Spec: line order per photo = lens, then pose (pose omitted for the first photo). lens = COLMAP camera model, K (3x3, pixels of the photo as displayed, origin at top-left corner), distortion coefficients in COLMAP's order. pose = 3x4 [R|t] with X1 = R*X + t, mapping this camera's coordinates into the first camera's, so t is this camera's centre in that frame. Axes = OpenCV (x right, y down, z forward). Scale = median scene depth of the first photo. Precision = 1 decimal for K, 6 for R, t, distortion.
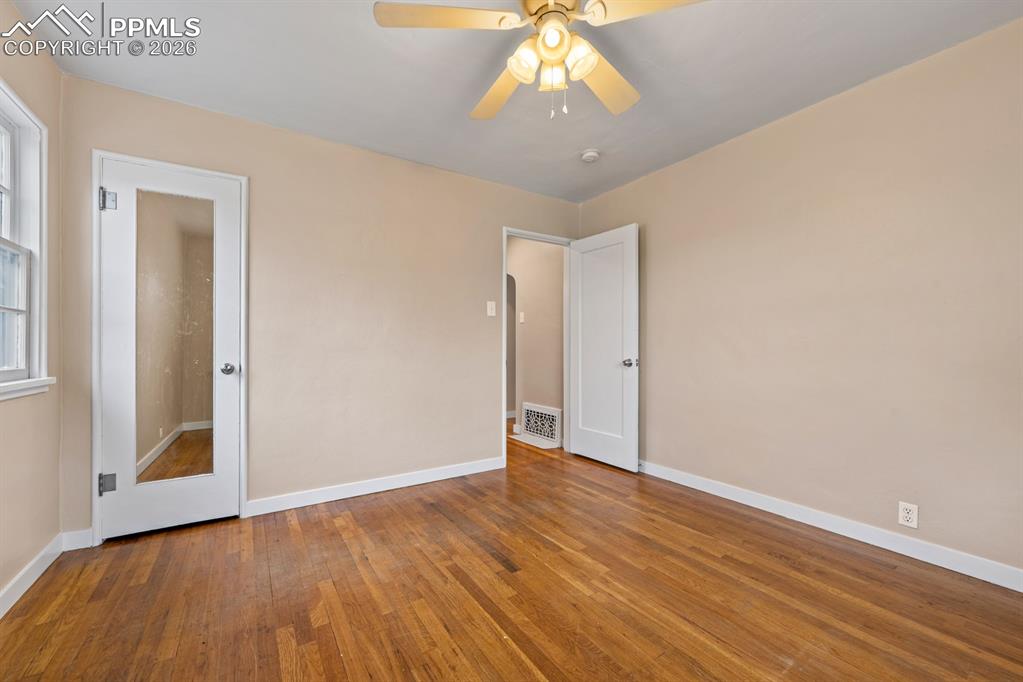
lens RADIAL K [[412.8, 0, 505.6], [0, 412.8, 345.5], [0, 0, 1]] dist [-0.000736, -0.000500]
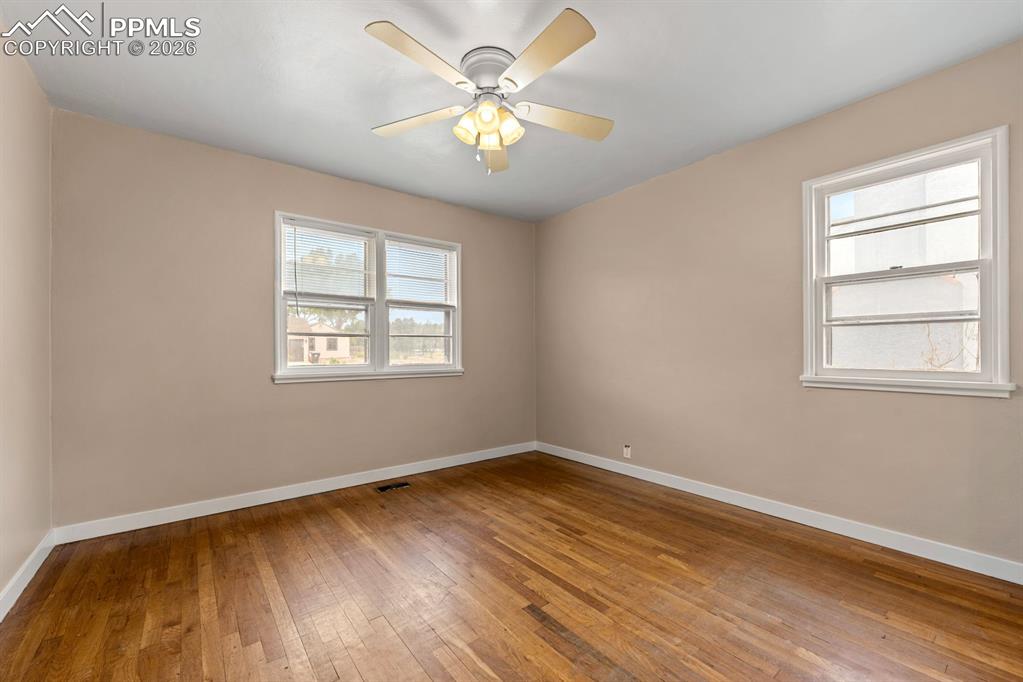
lens RADIAL K [[412.8, 0, 504.0], [0, 412.8, 349.1], [0, 0, 1]] dist [-0.000736, -0.000500]
pose [[-0.996566, 0.005393, -0.082629, 0.161303], [0.006279, 0.999925, -0.010472, -0.000073], [0.082566, -0.010955, -0.996525, 2.057032]]
